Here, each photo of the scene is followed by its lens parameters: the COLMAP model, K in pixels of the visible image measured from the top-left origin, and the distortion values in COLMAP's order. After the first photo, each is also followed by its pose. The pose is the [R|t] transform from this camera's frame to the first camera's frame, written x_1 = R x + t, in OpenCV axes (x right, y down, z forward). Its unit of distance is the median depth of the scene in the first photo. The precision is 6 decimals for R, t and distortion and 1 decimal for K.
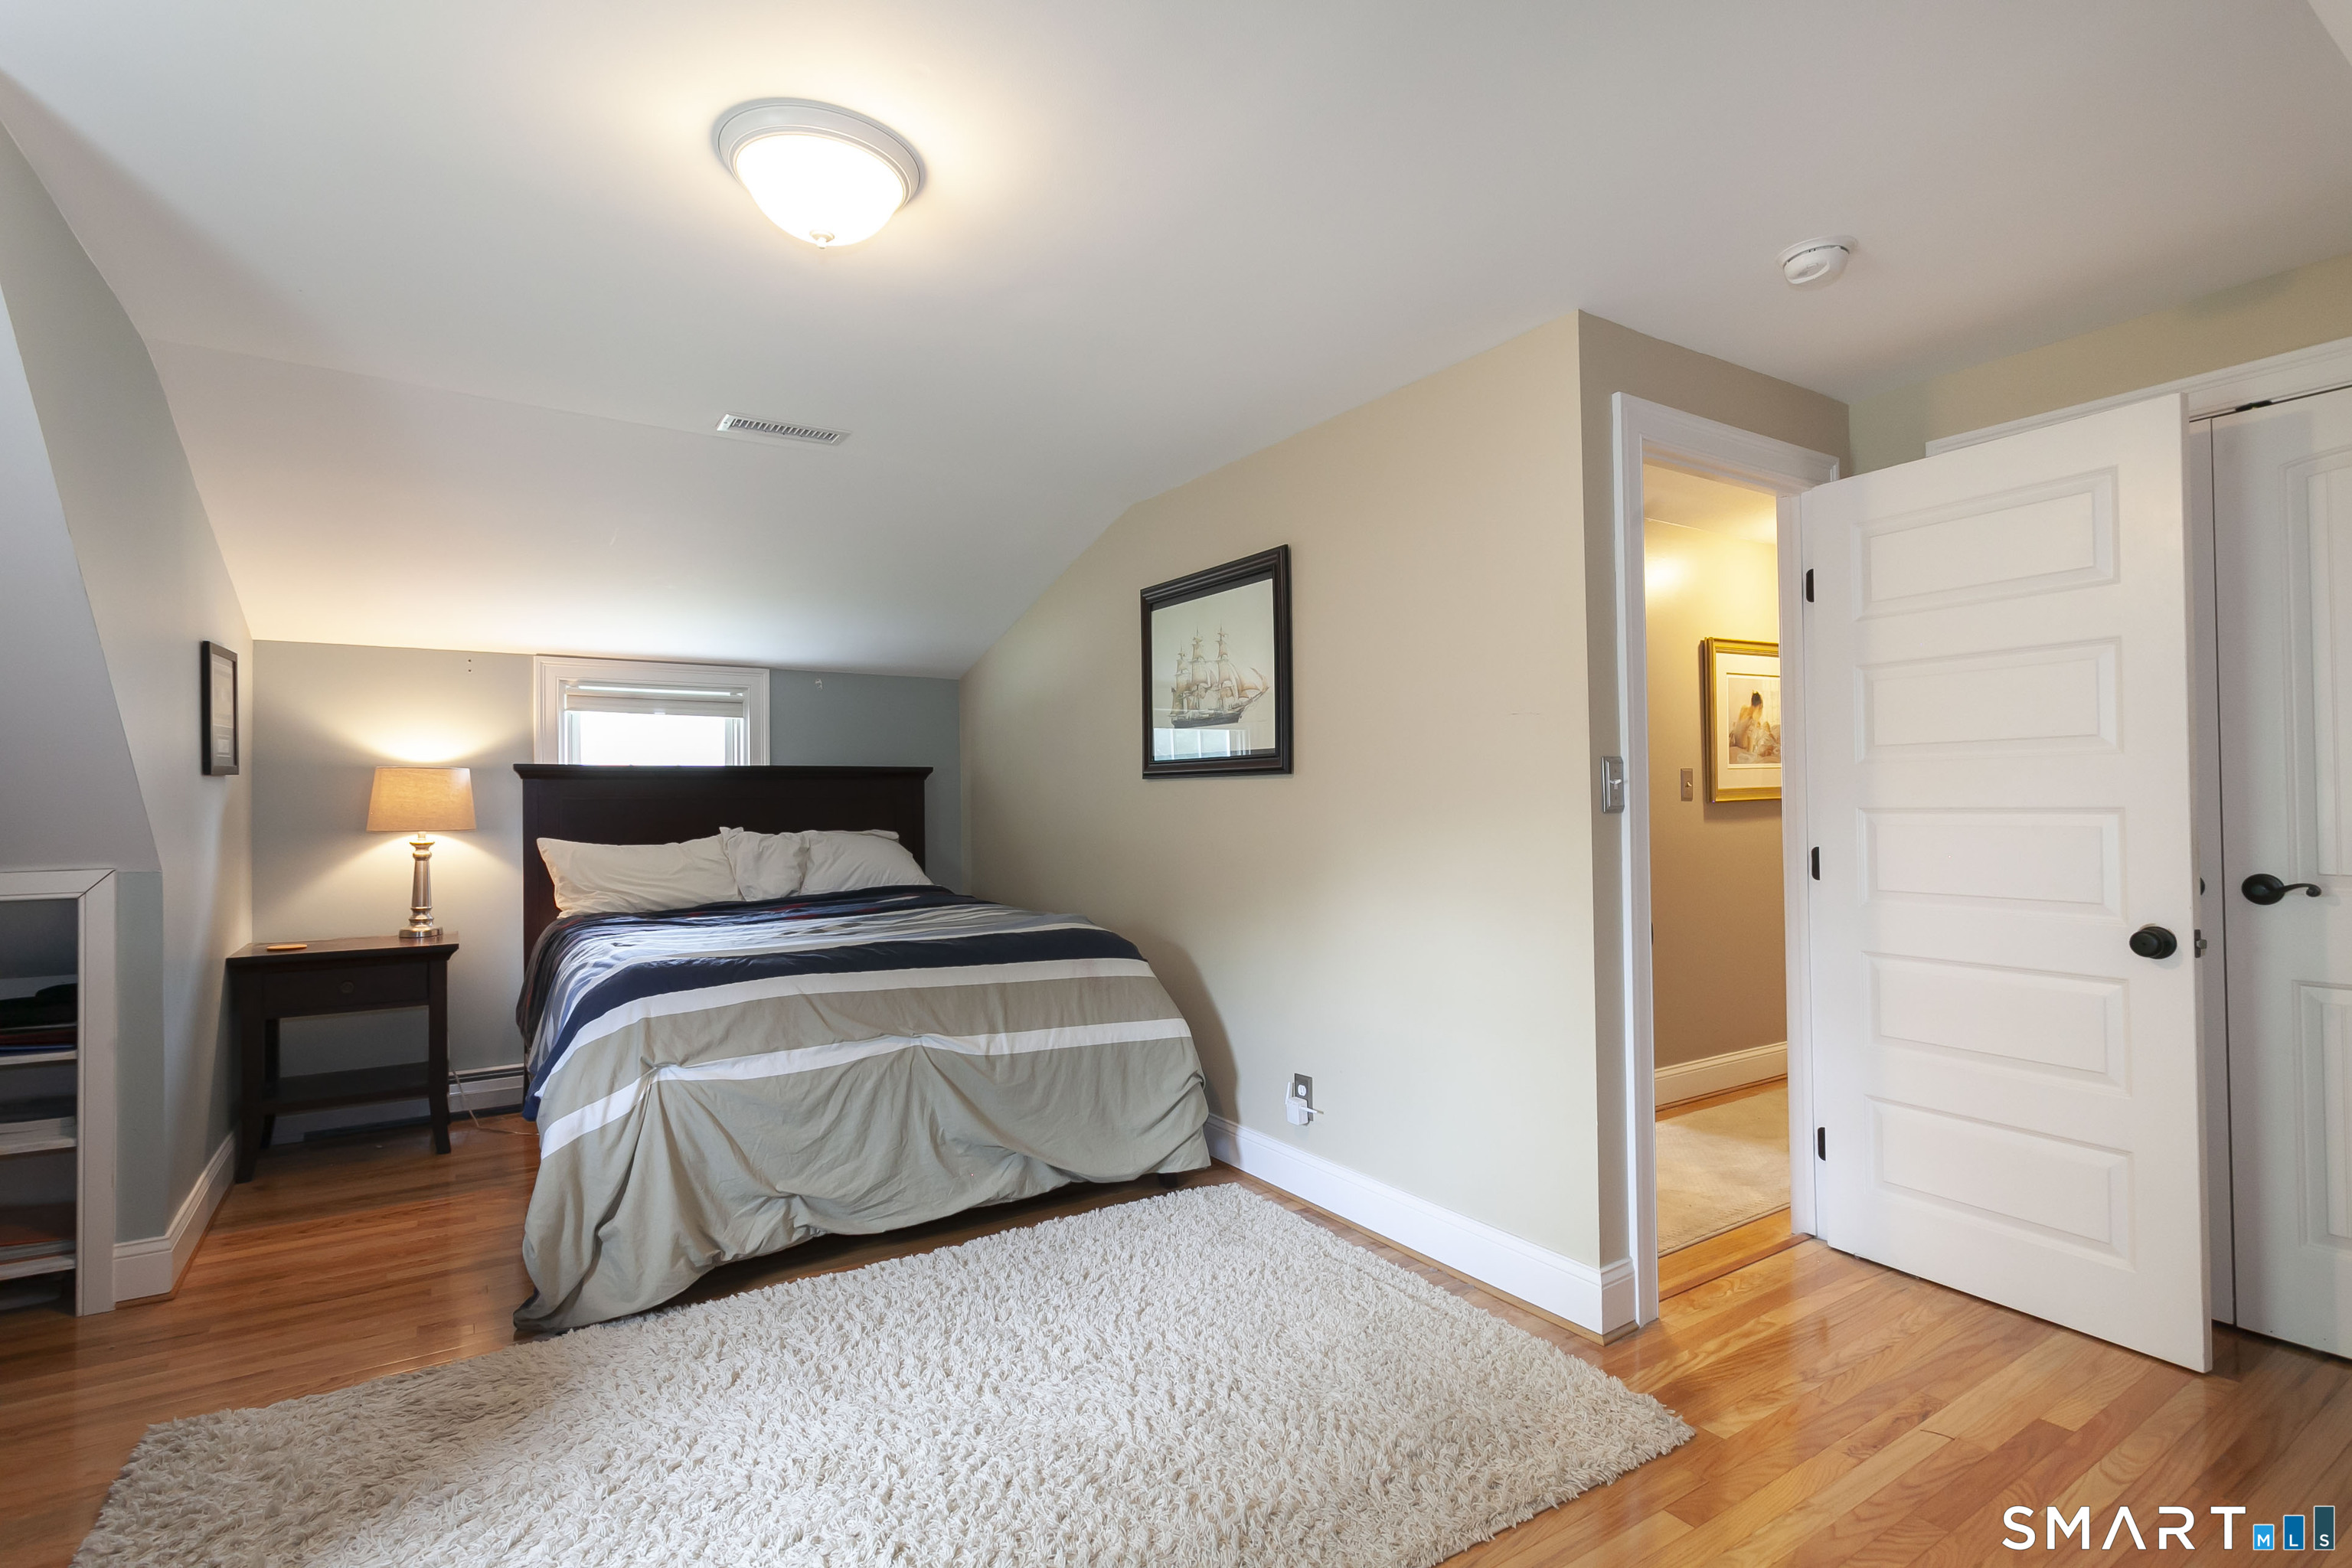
lens RADIAL K [[1113.8, 0, 1159.3], [0, 1113.8, 791.3], [0, 0, 1]] dist [0.004376, -0.000662]
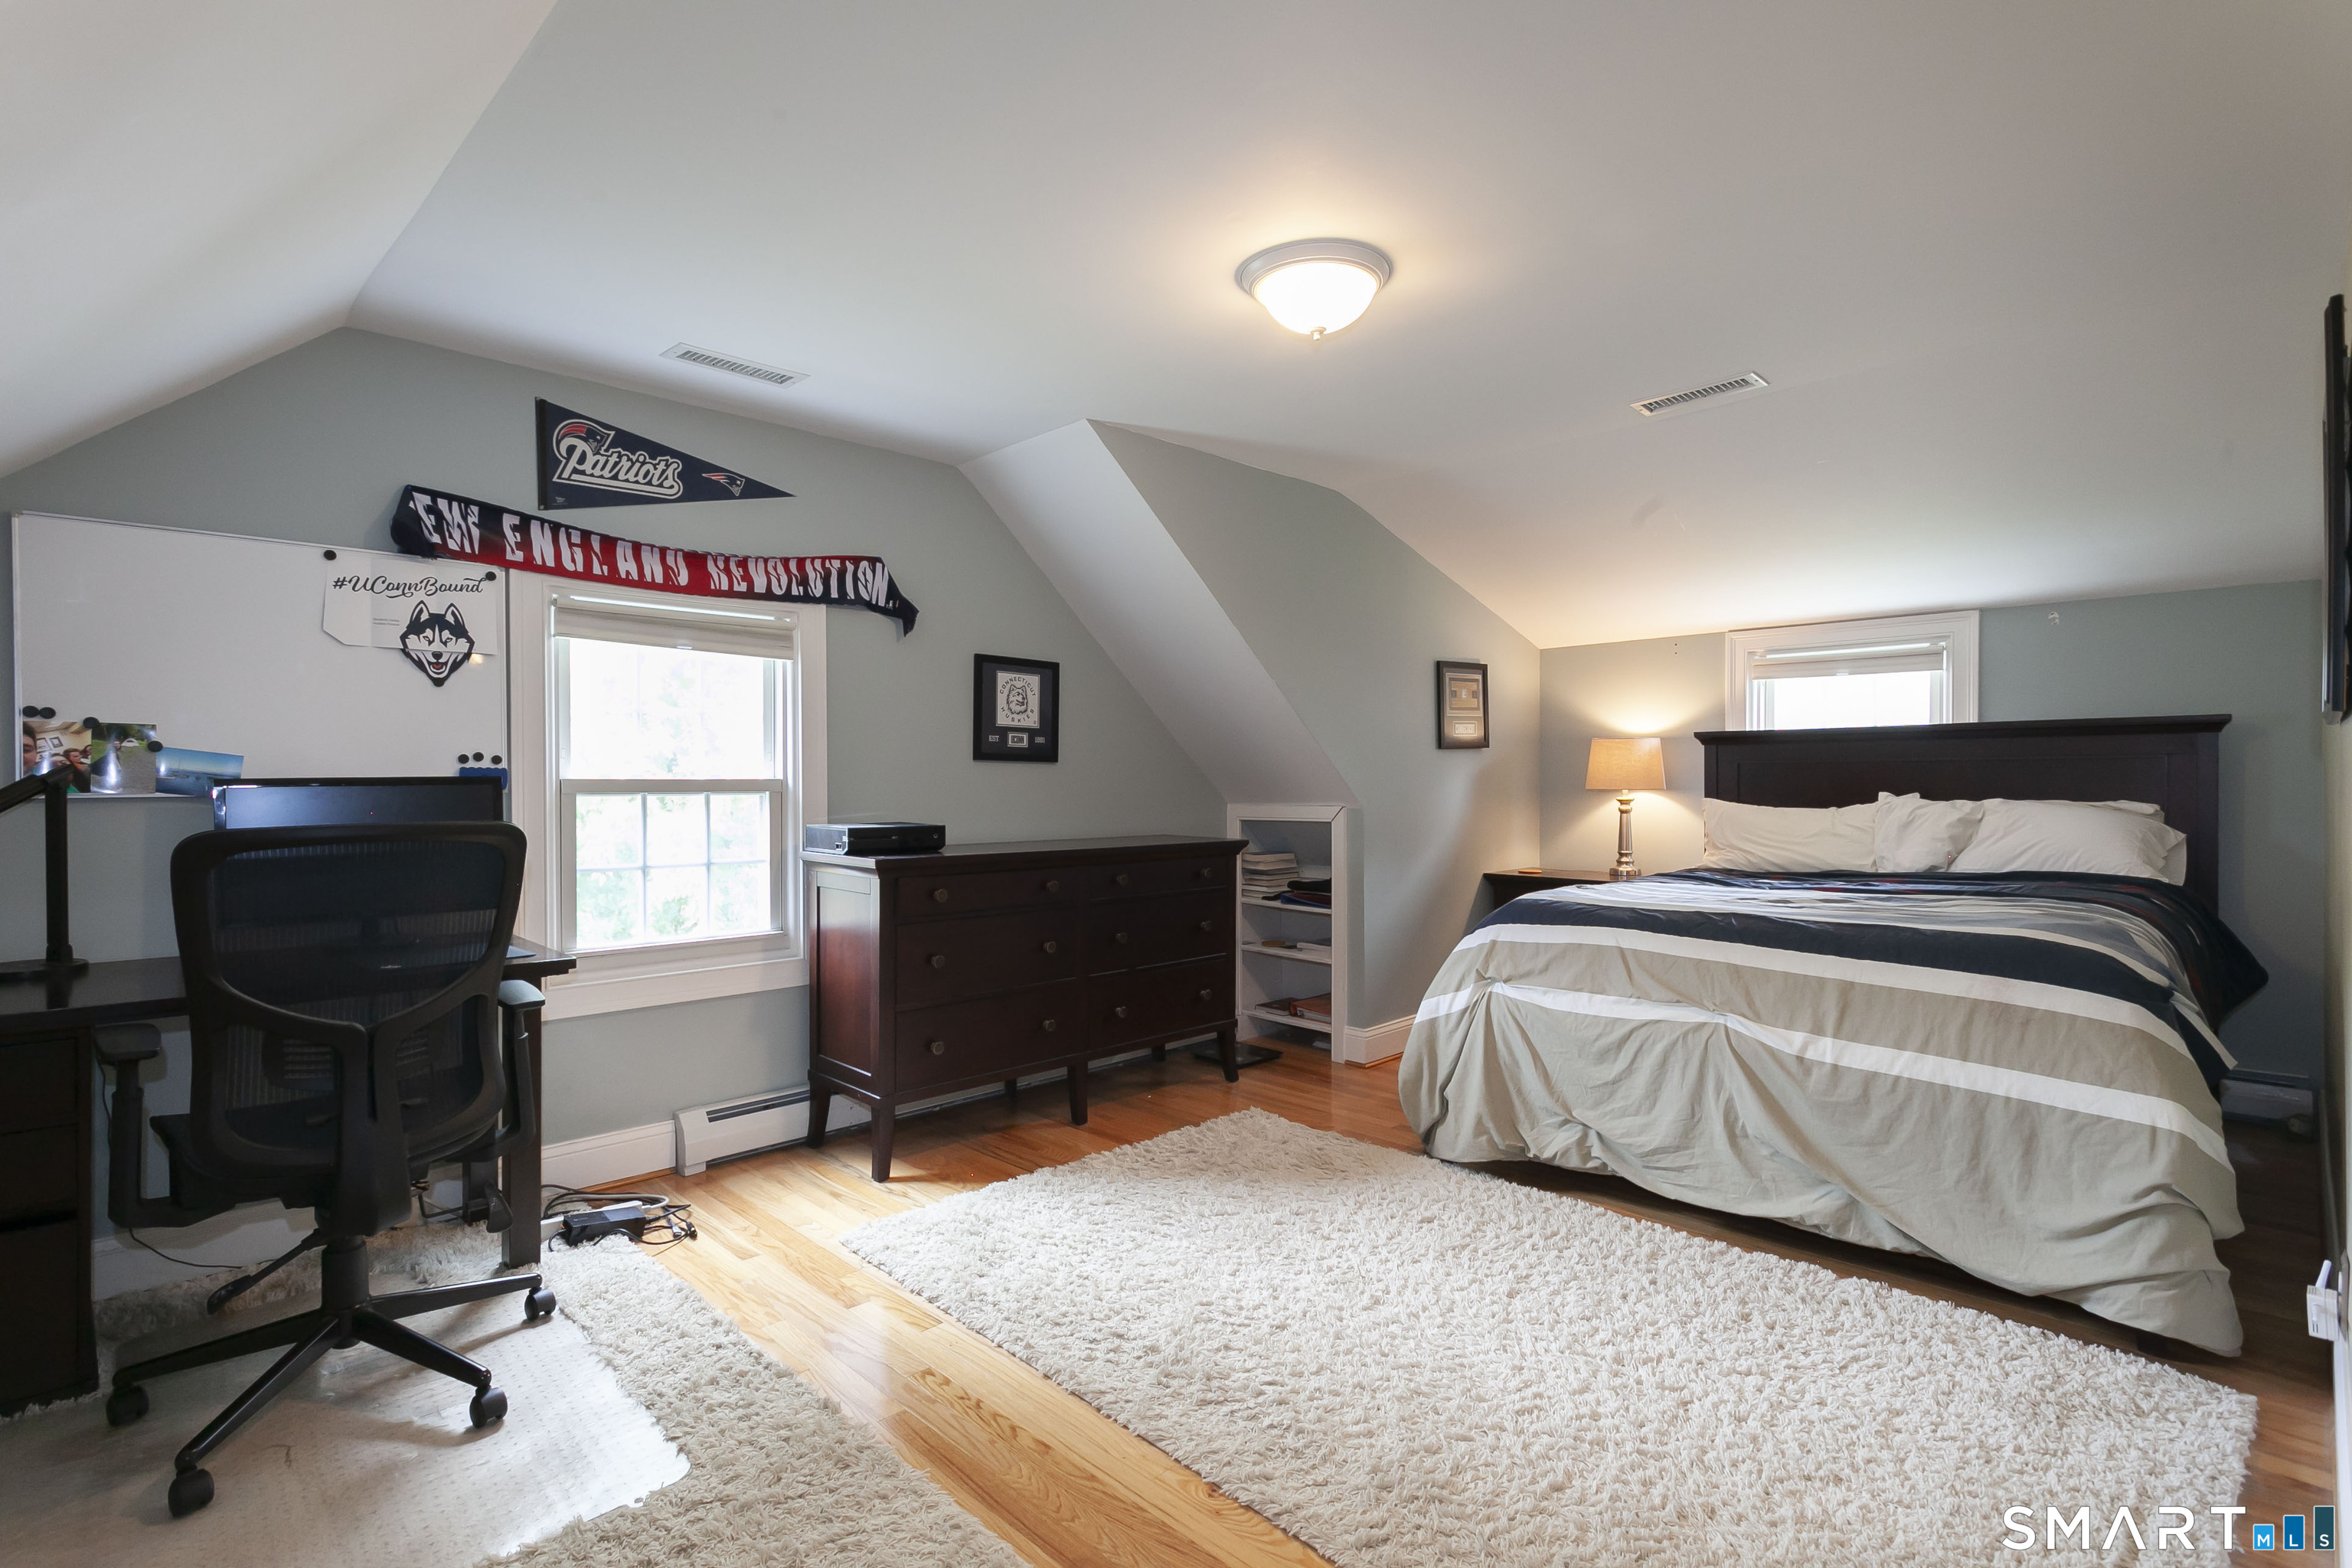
lens RADIAL K [[1113.8, 0, 1170.3], [0, 1113.8, 789.0], [0, 0, 1]] dist [0.004376, -0.000662]
pose [[0.210419, 0.017262, -0.977459, 0.584987], [0.012676, 0.999712, 0.020384, 0.004707], [0.977529, -0.016679, 0.210139, 0.340078]]
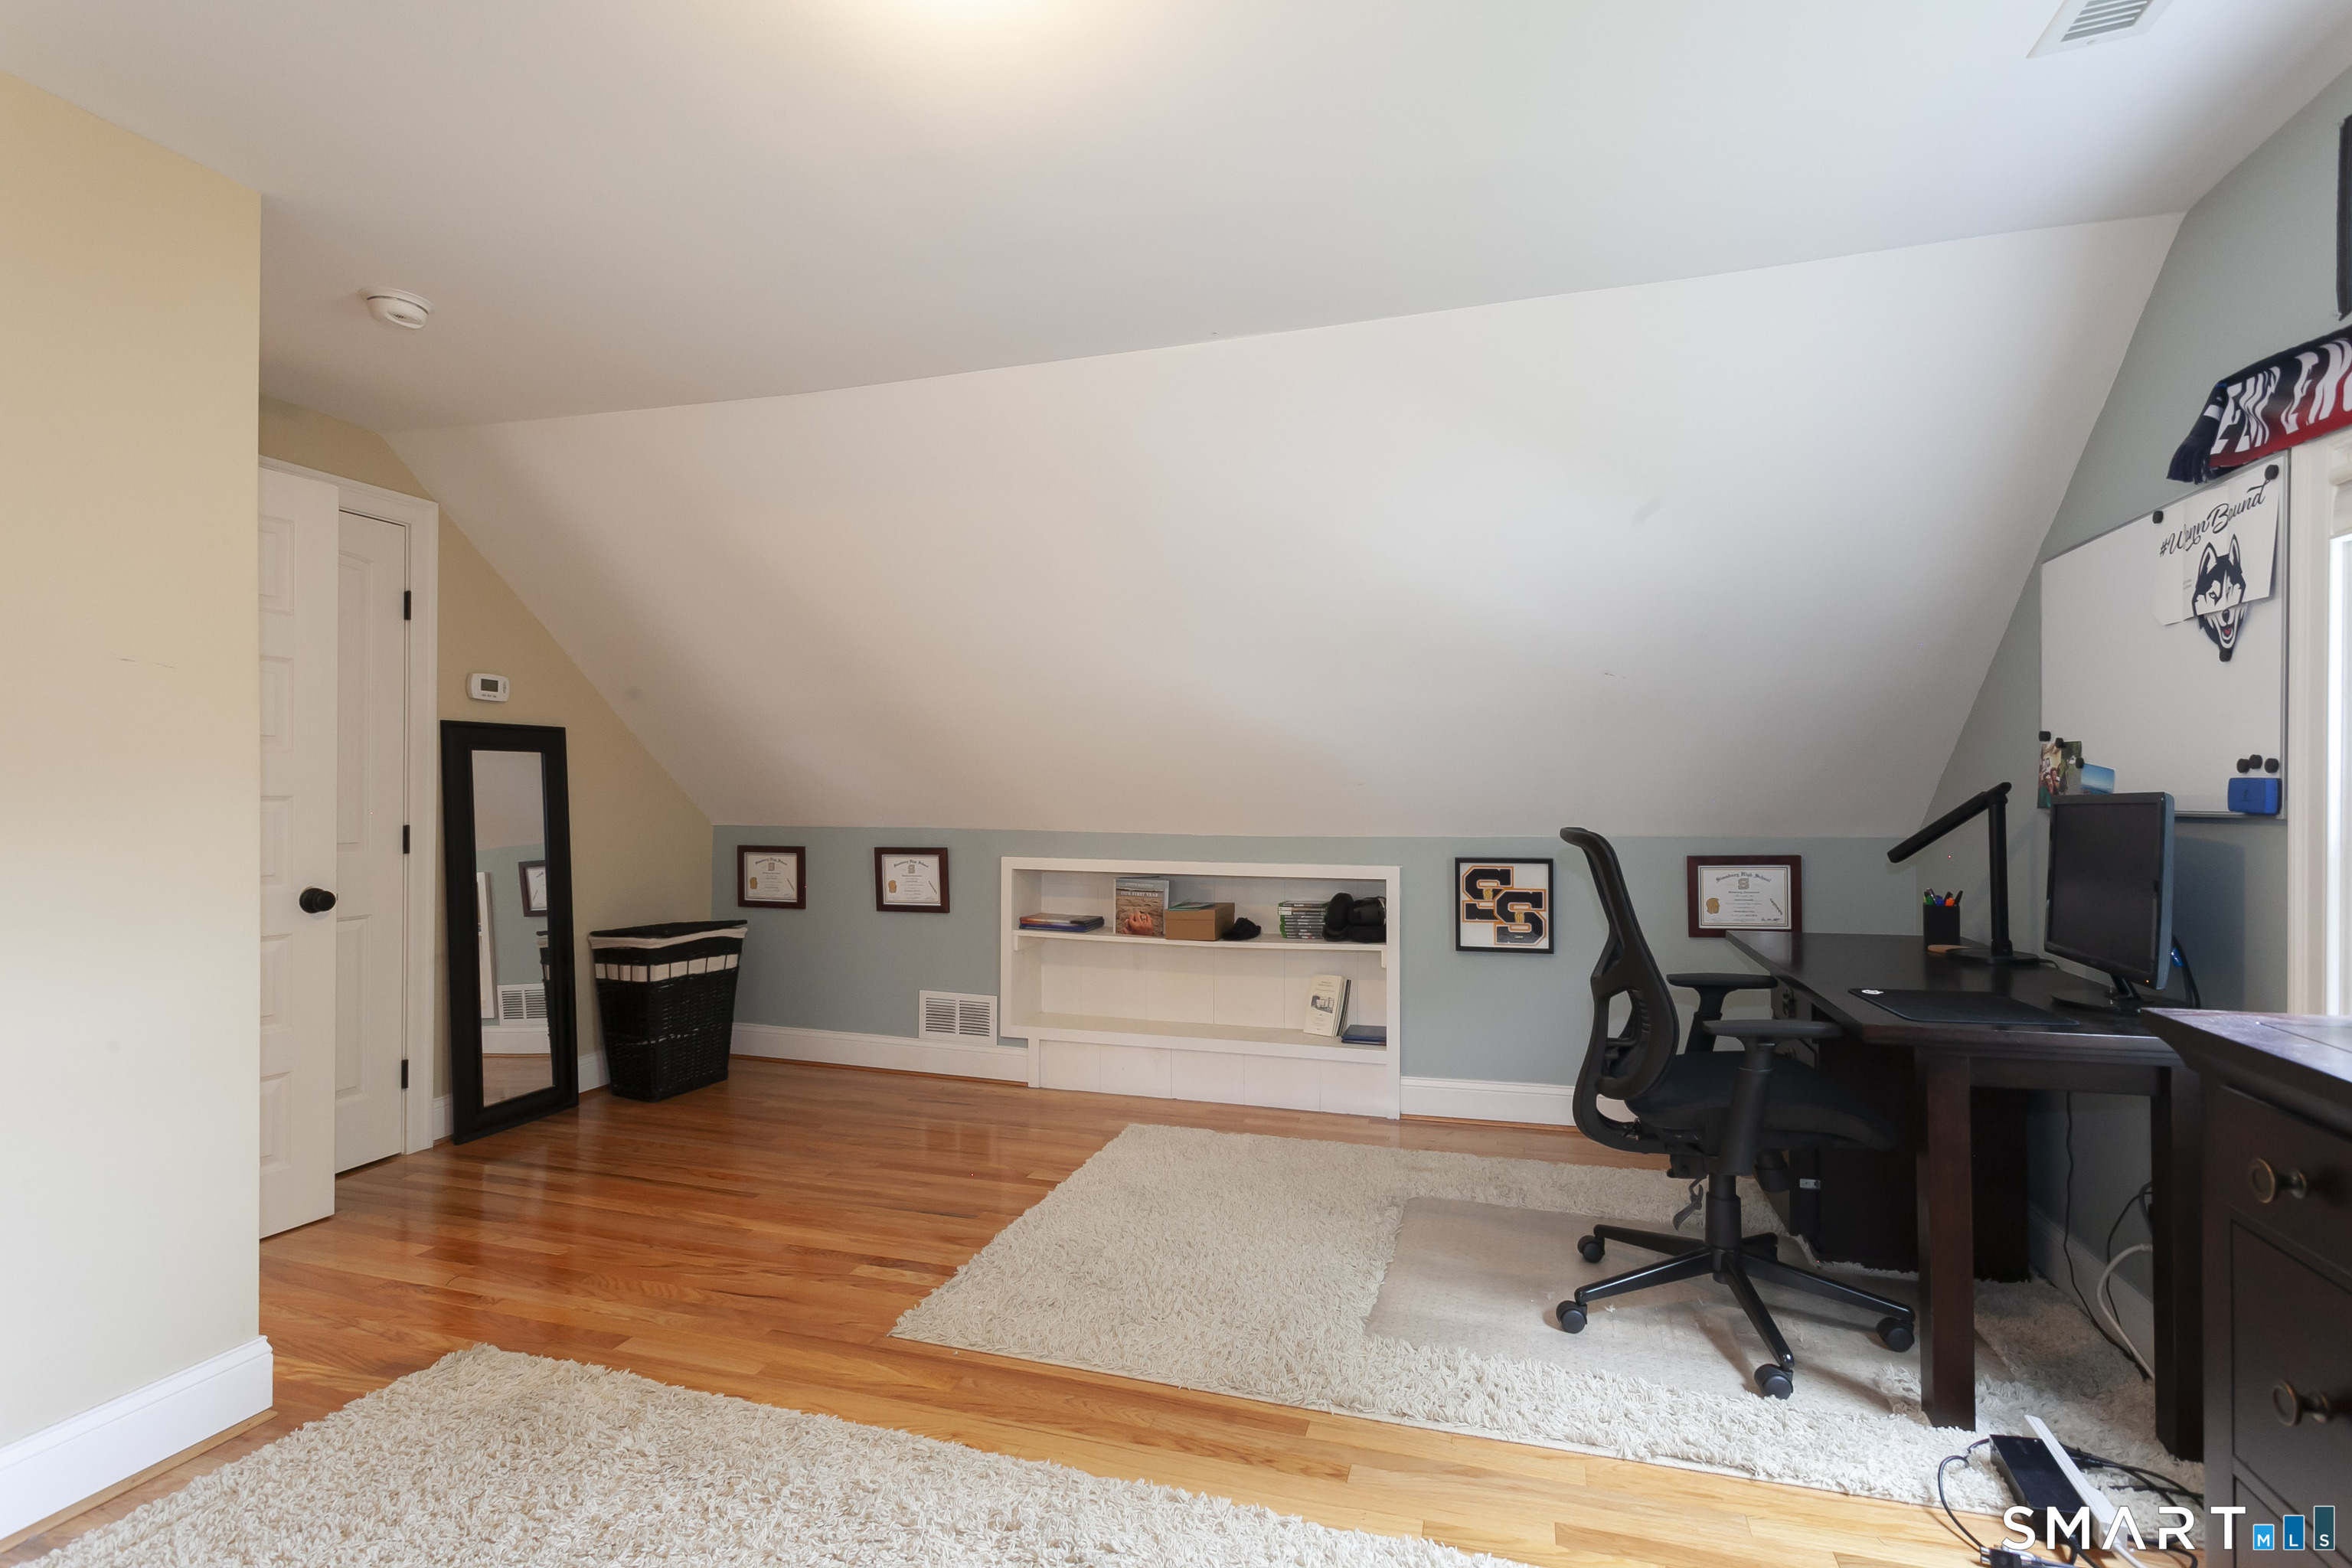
lens RADIAL K [[1113.8, 0, 1169.4], [0, 1113.8, 792.5], [0, 0, 1]] dist [0.004376, -0.000662]
pose [[-0.648595, 0.009646, 0.761072, -0.562327], [-0.004488, 0.999854, -0.016497, 0.018665], [-0.761120, -0.014116, -0.648457, 0.816576]]
